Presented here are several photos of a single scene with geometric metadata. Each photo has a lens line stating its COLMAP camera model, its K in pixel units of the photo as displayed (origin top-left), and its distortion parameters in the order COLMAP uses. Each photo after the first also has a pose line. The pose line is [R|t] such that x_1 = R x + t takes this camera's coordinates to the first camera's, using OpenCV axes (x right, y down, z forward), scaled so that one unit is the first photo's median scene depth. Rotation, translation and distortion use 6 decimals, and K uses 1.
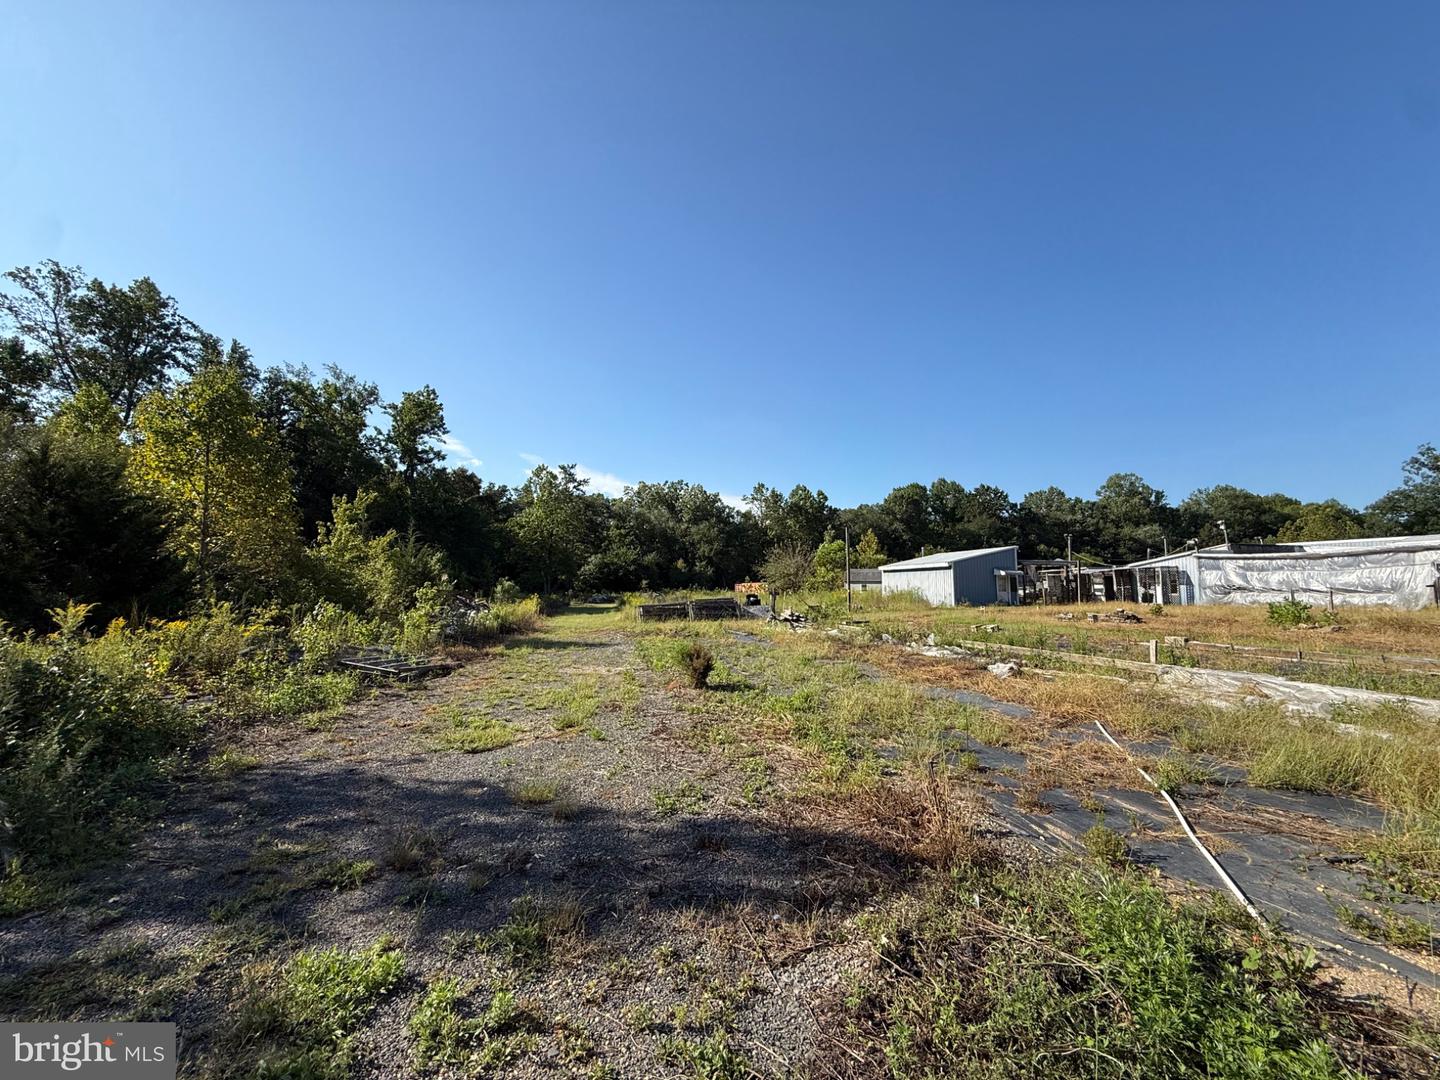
lens RADIAL K [[572.2, 0, 718.8], [0, 572.2, 542.6], [0, 0, 1]] dist [0.000014, 0.000378]
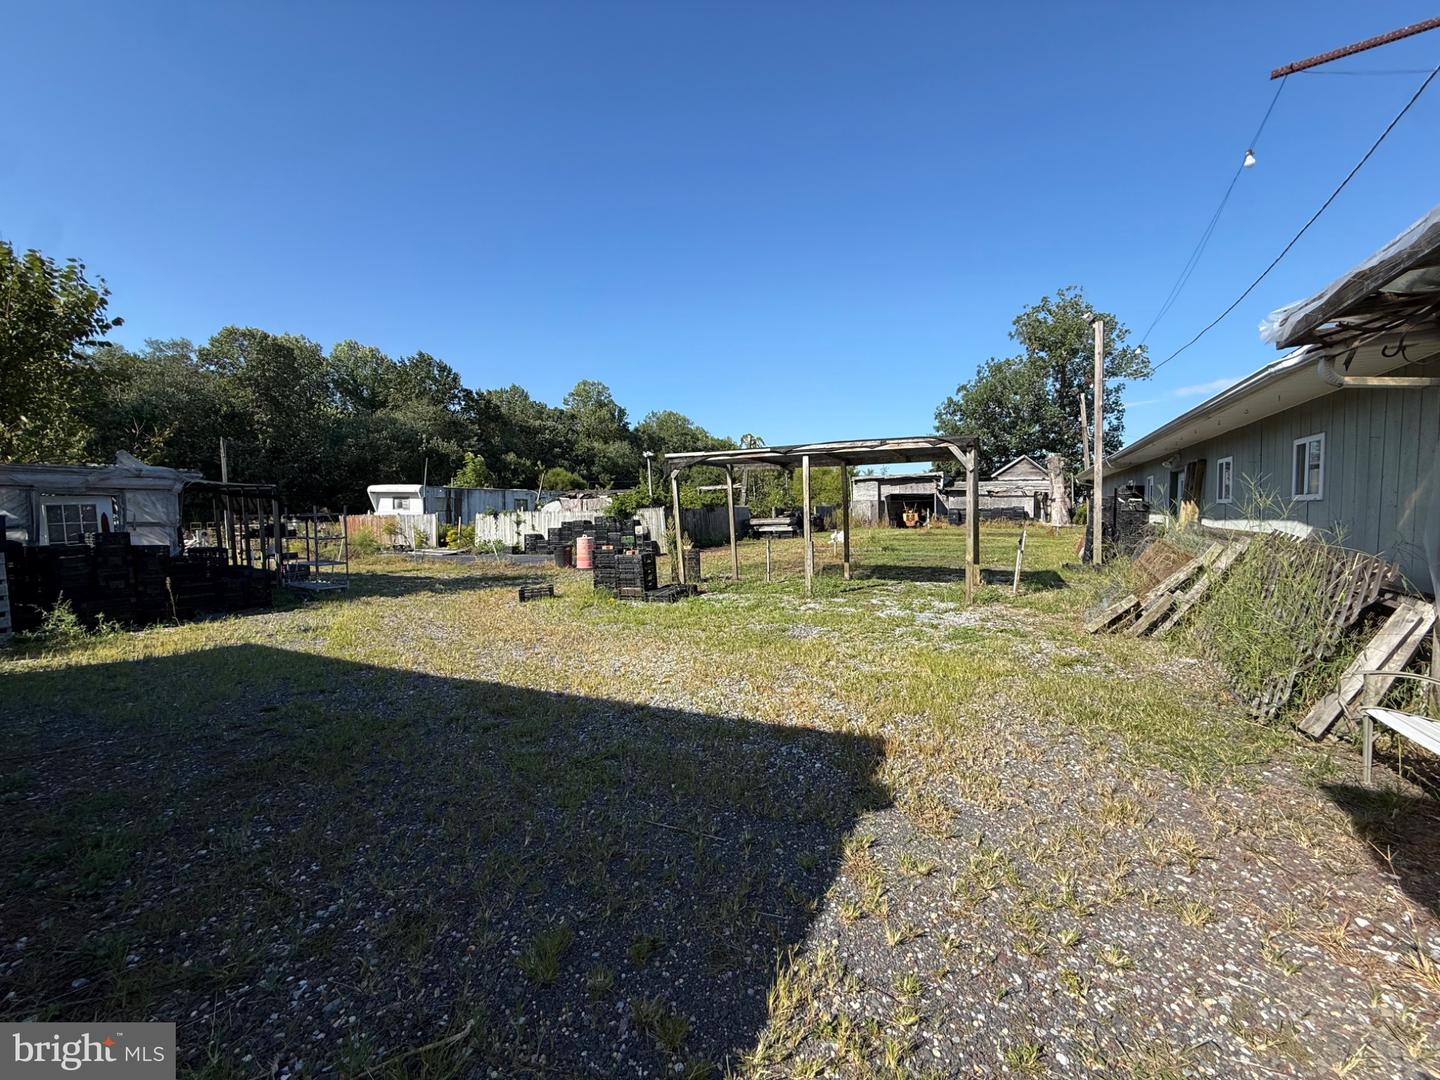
lens RADIAL K [[572.2, 0, 715.4], [0, 572.2, 537.0], [0, 0, 1]] dist [0.000014, 0.000378]
pose [[0.625729, -0.038979, 0.779066, 0.156632], [-0.052215, 0.994418, 0.091691, 0.024023], [-0.778291, -0.098052, 0.620201, 0.318483]]
